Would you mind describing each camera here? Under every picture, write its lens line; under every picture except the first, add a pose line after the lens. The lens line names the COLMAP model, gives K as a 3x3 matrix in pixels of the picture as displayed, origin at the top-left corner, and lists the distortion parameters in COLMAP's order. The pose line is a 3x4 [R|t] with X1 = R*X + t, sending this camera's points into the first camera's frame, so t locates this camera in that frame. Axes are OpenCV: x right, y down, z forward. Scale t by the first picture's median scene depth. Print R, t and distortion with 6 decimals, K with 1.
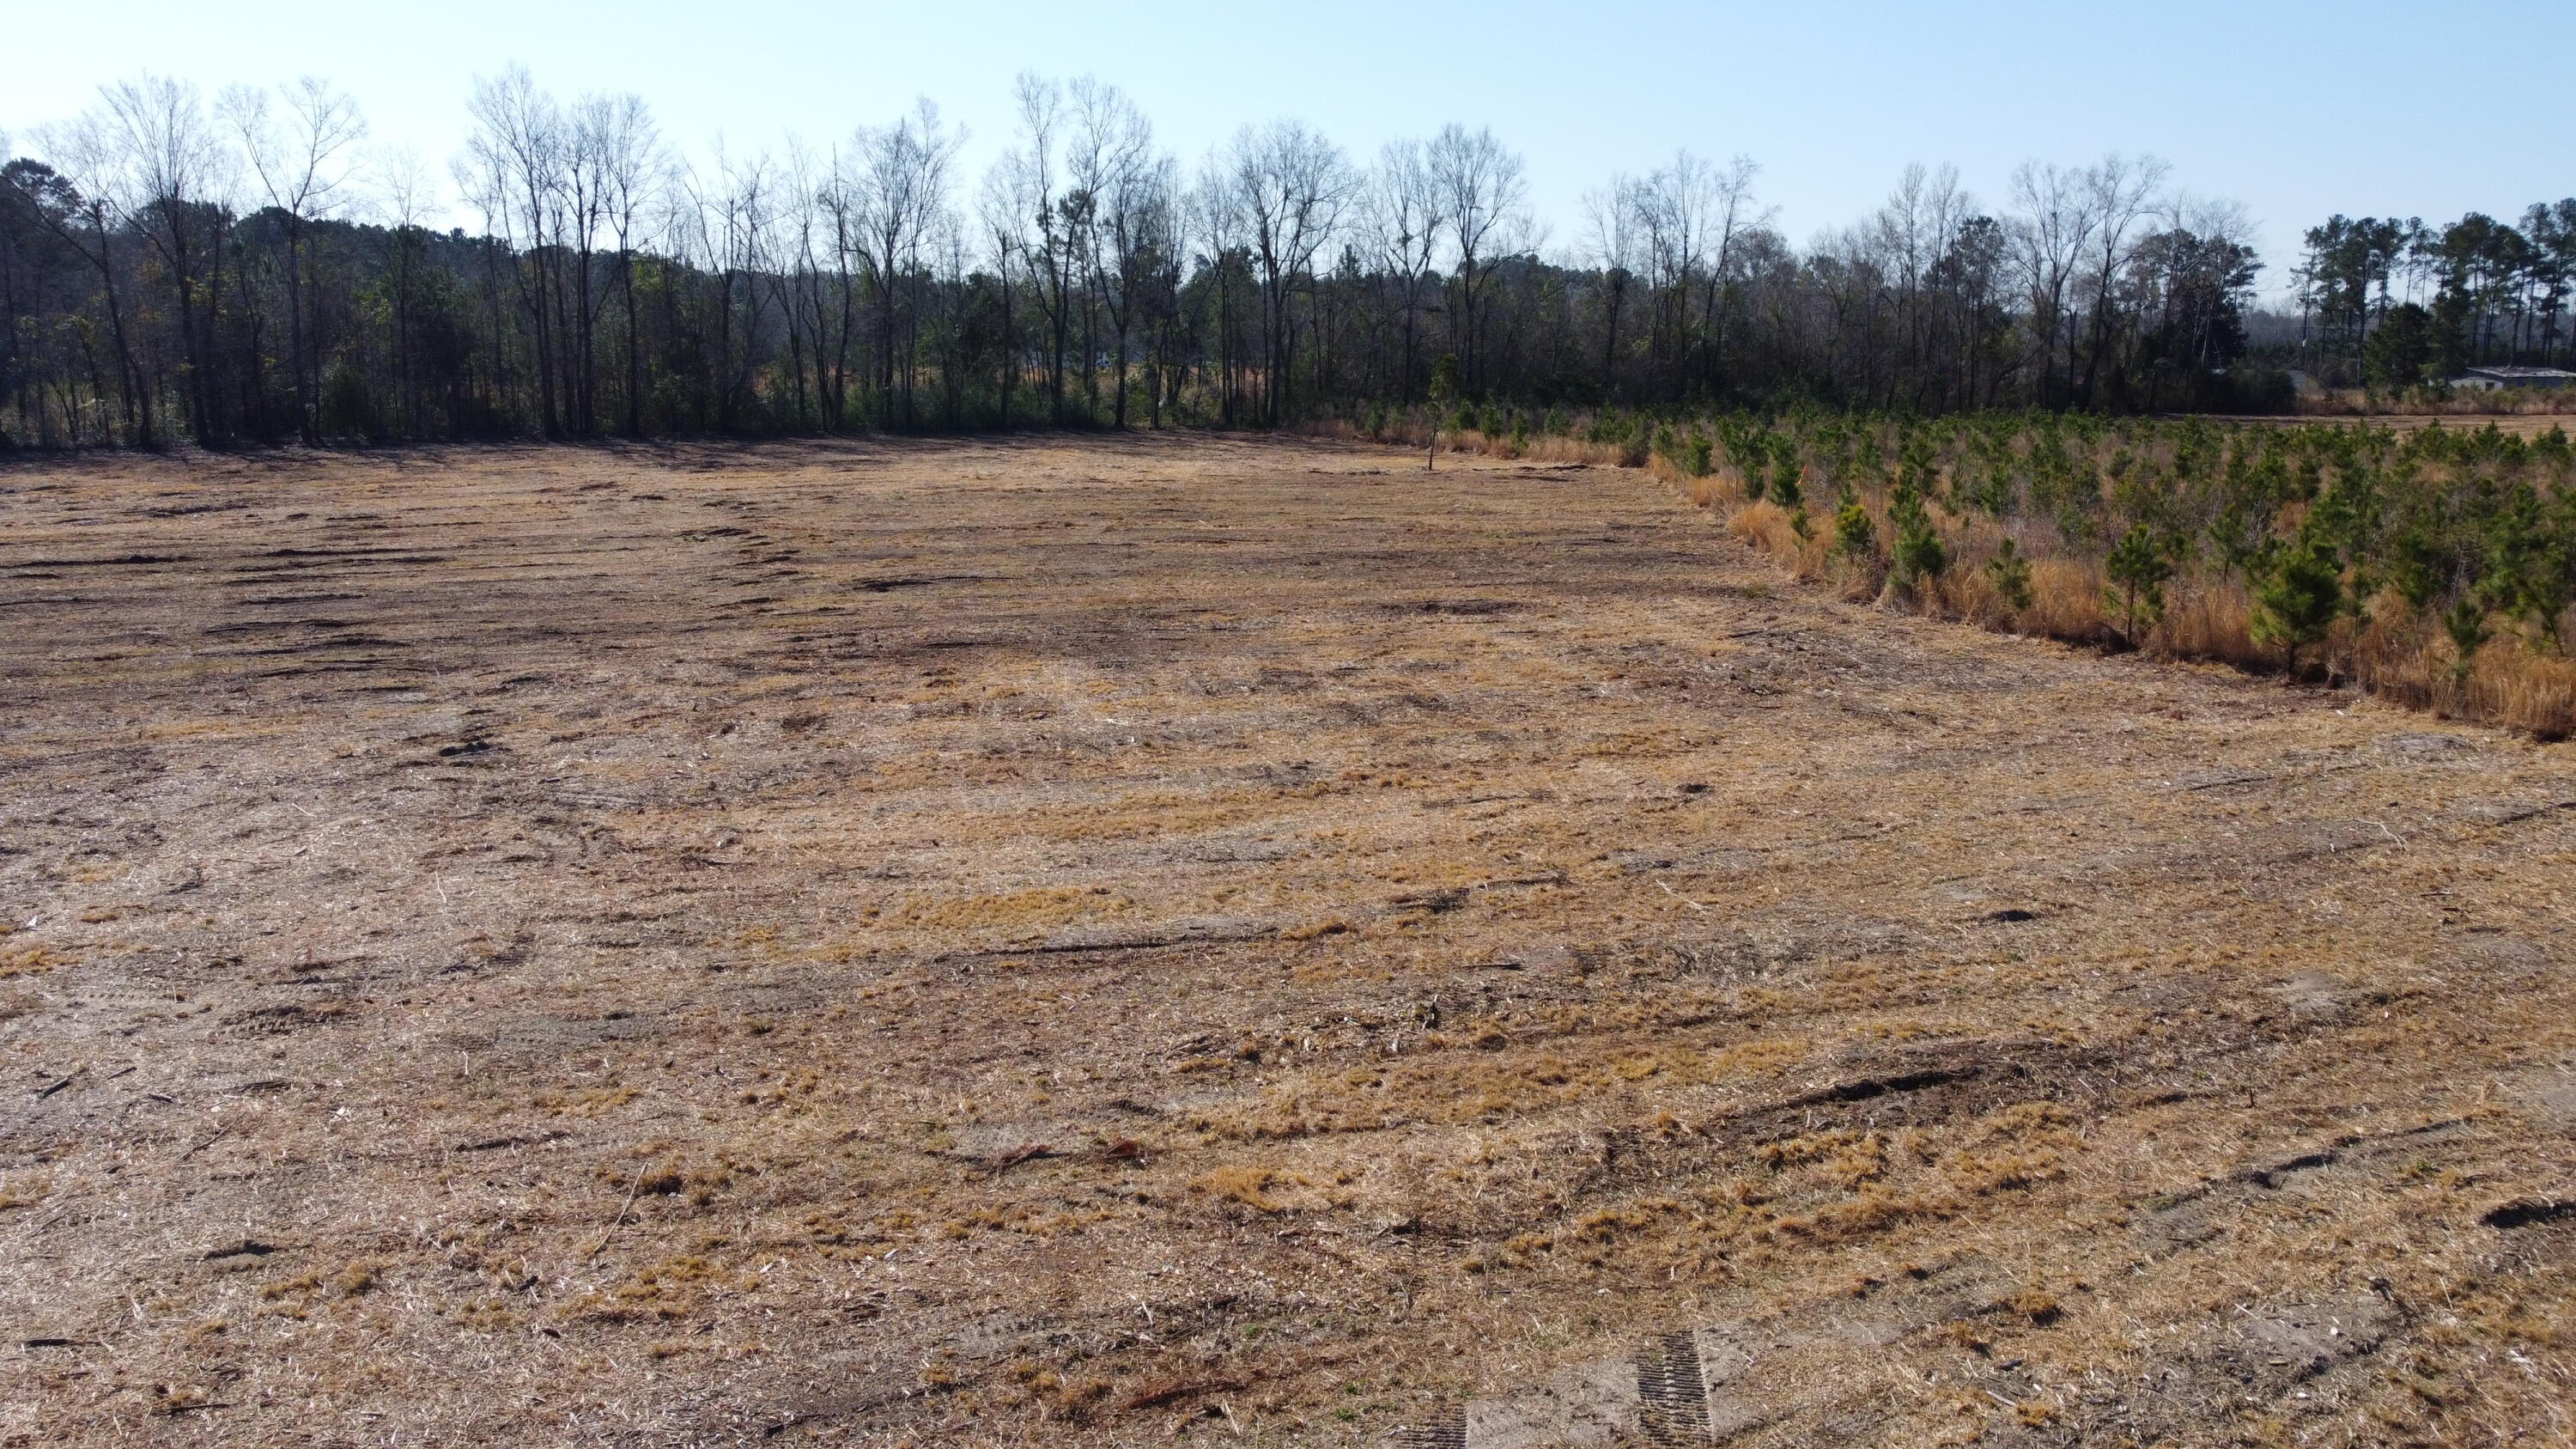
lens RADIAL K [[1954.1, 0, 1278.6], [0, 1954.1, 727.7], [0, 0, 1]] dist [-0.016763, 0.006278]
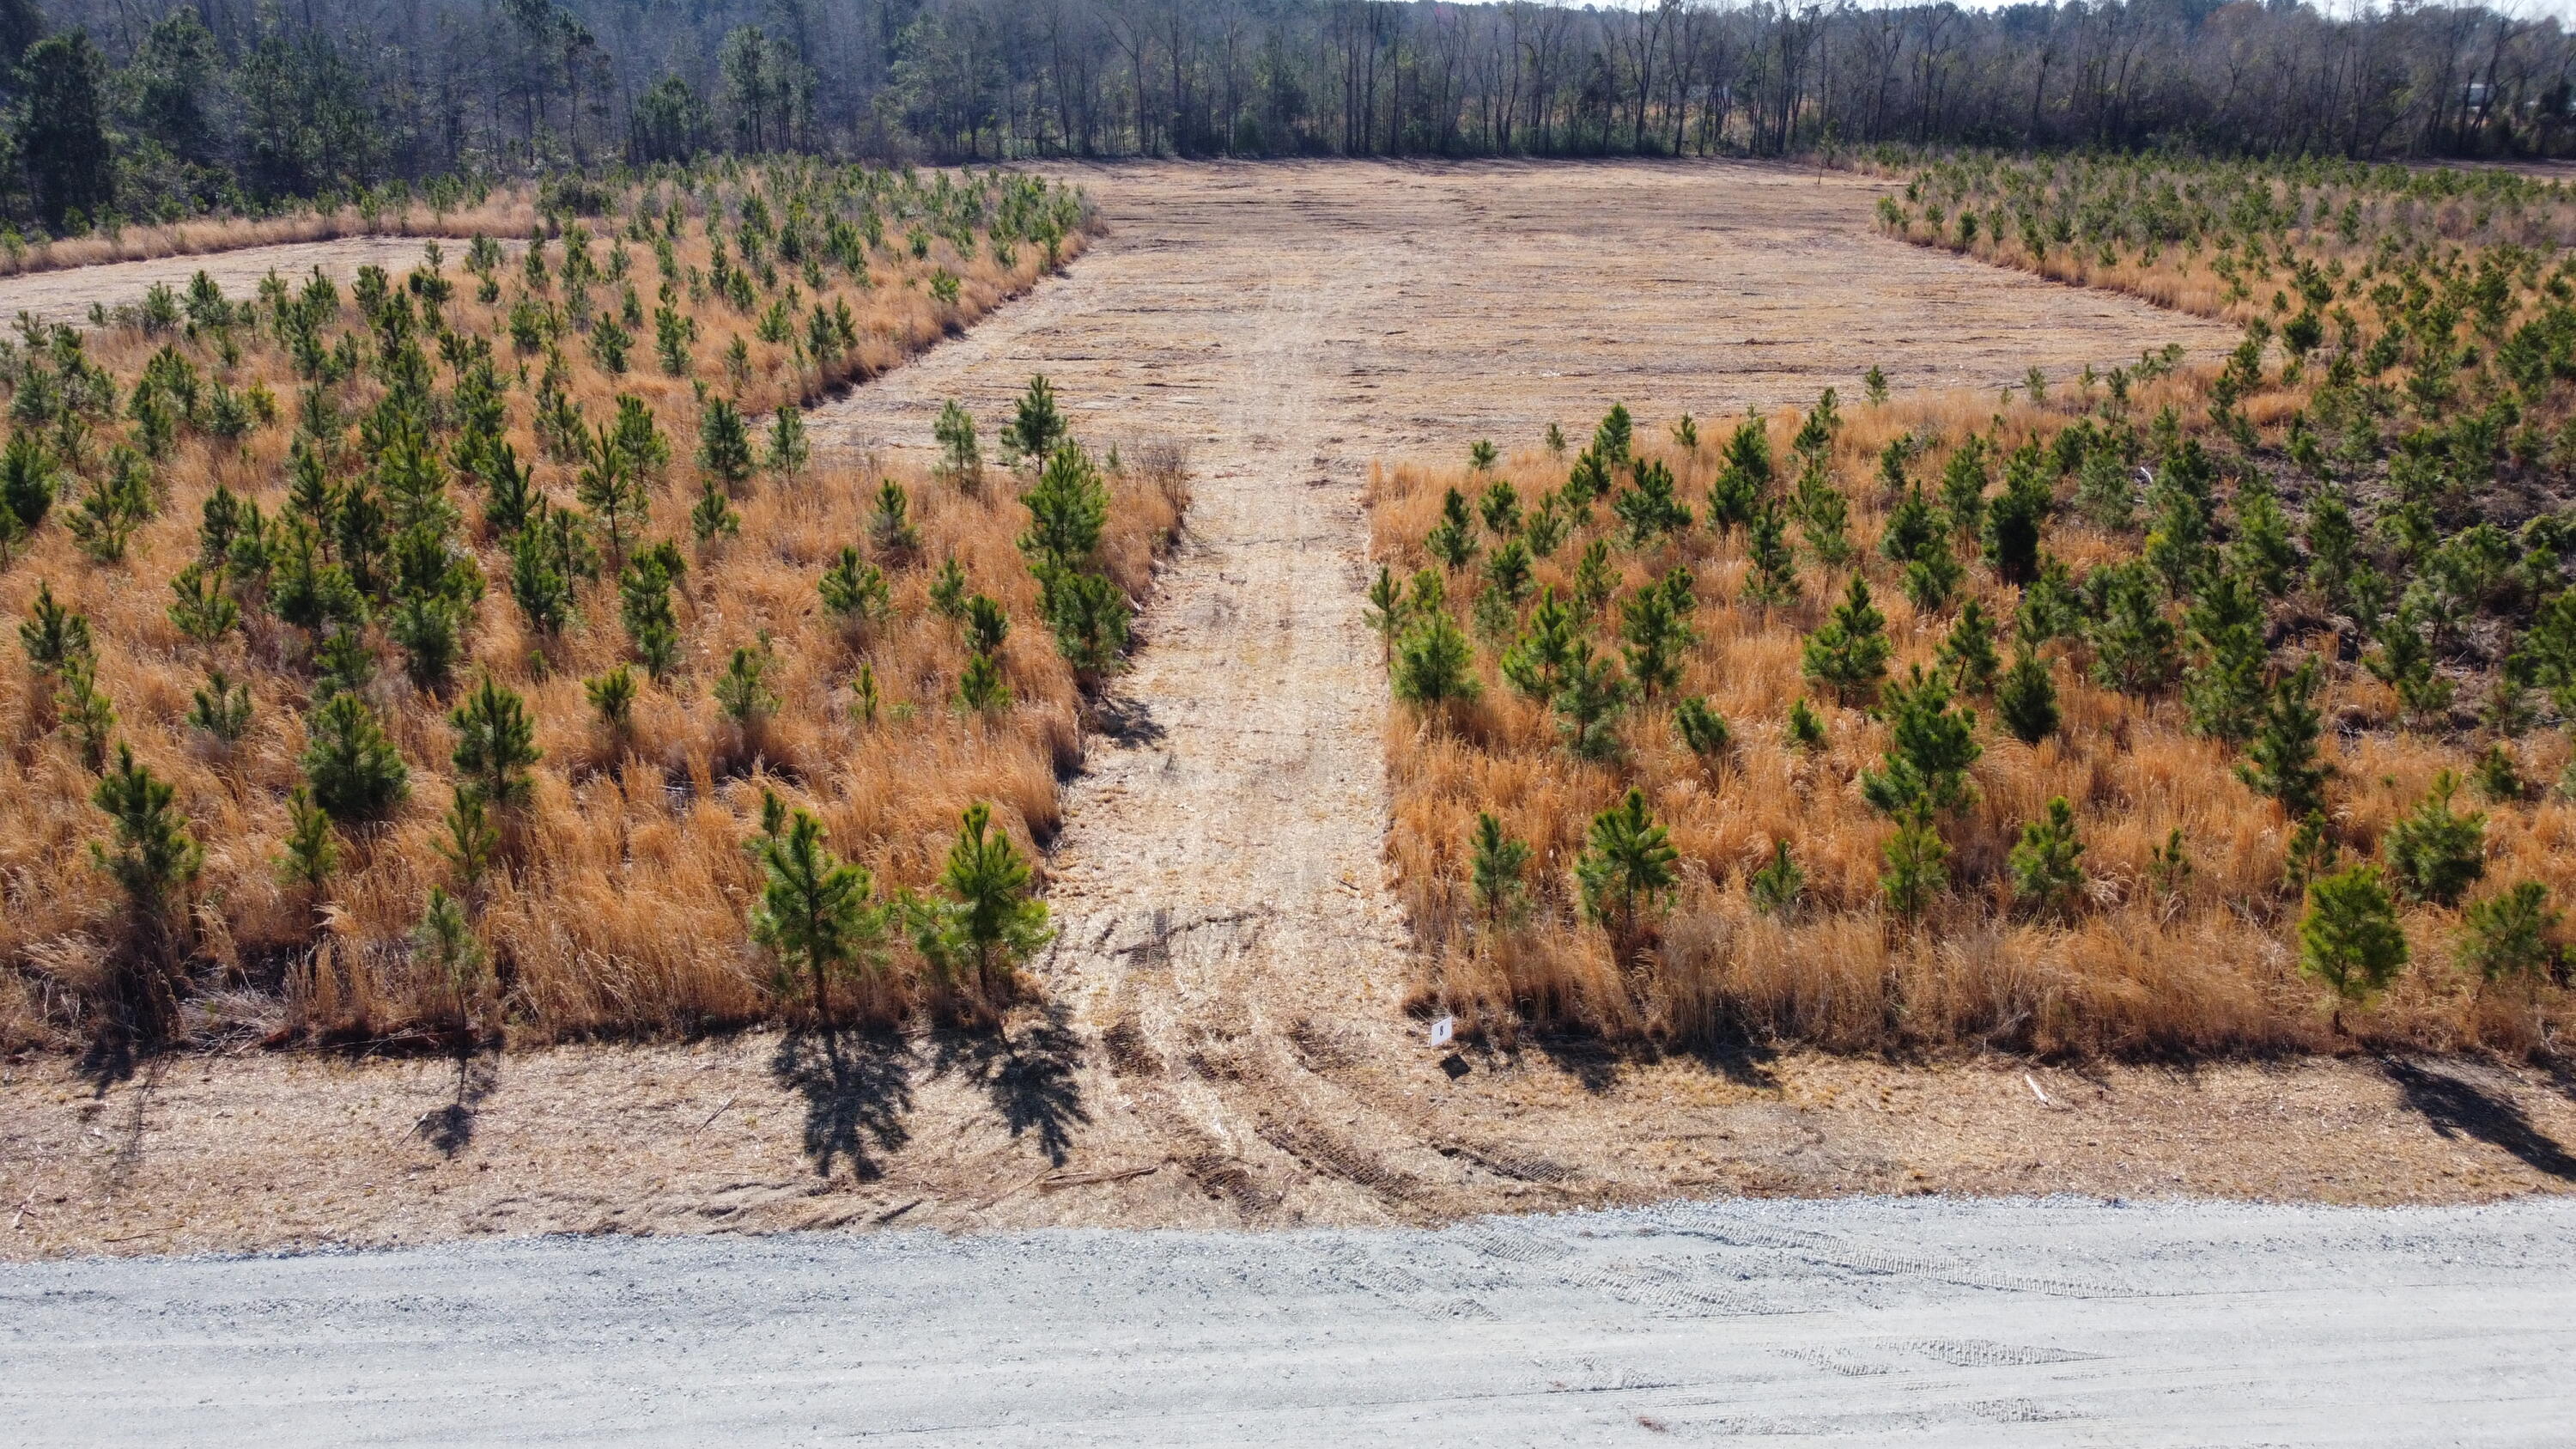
lens RADIAL K [[1954.1, 0, 1278.6], [0, 1954.1, 727.7], [0, 0, 1]] dist [-0.016763, 0.006278]
pose [[0.945469, 0.108468, -0.307120, 0.219018], [-0.064951, 0.986769, 0.148551, 0.135820], [0.319169, -0.120502, 0.940005, -0.966242]]
